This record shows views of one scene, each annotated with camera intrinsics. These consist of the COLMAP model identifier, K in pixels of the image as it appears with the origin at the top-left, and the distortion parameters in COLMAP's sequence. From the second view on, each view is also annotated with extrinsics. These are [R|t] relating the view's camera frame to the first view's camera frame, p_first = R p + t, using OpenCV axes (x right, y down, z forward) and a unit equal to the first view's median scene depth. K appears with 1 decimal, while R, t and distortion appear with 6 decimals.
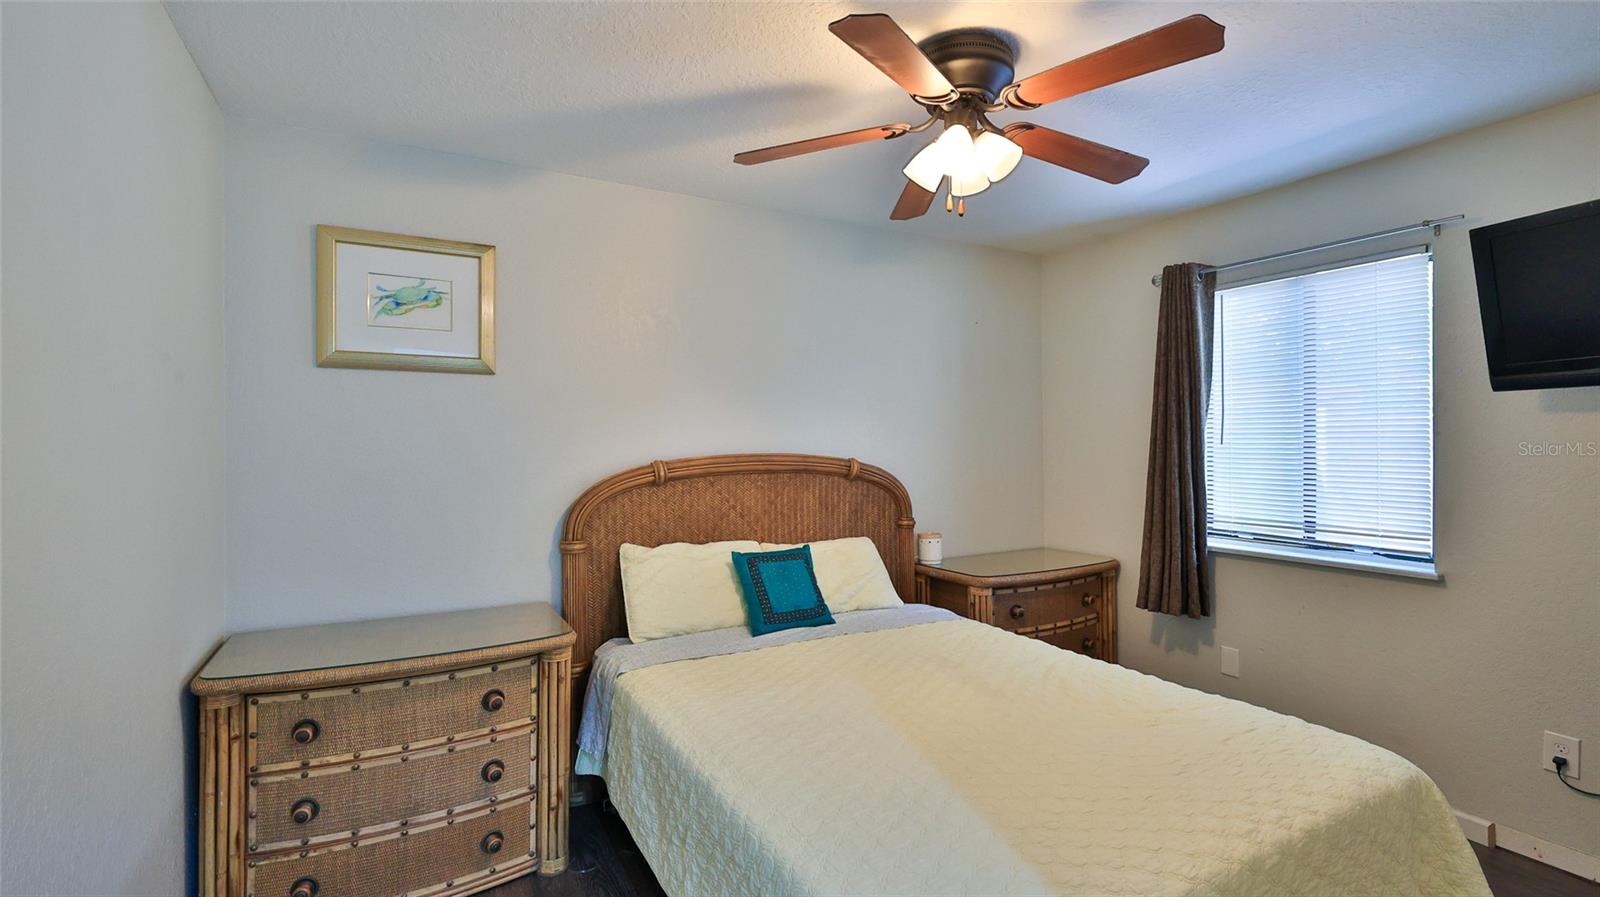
lens RADIAL K [[716.3, 0, 800.0], [0, 716.3, 444.3], [0, 0, 1]] dist [-0.001294, 0.000048]
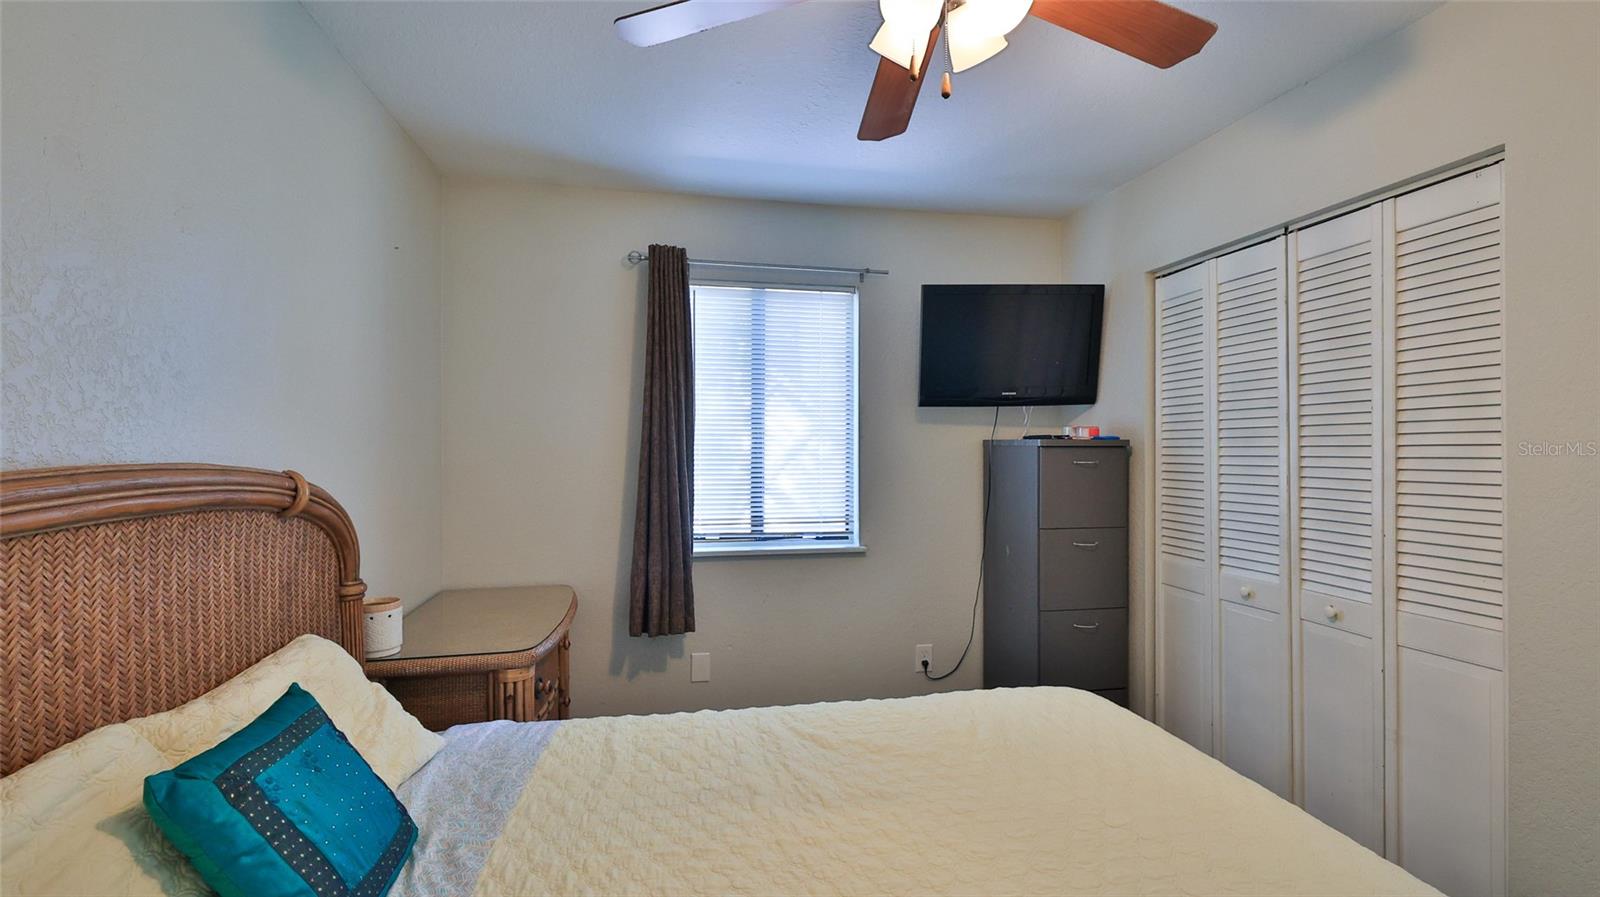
lens RADIAL K [[724.1, 0, 633.6], [0, 724.1, 451.3], [0, 0, 1]] dist [-0.003039, -0.000115]
pose [[0.307464, -0.000824, 0.951559, -0.364302], [-0.000832, 0.999999, 0.001135, 0.007146], [-0.951559, -0.001140, 0.307463, 0.775341]]
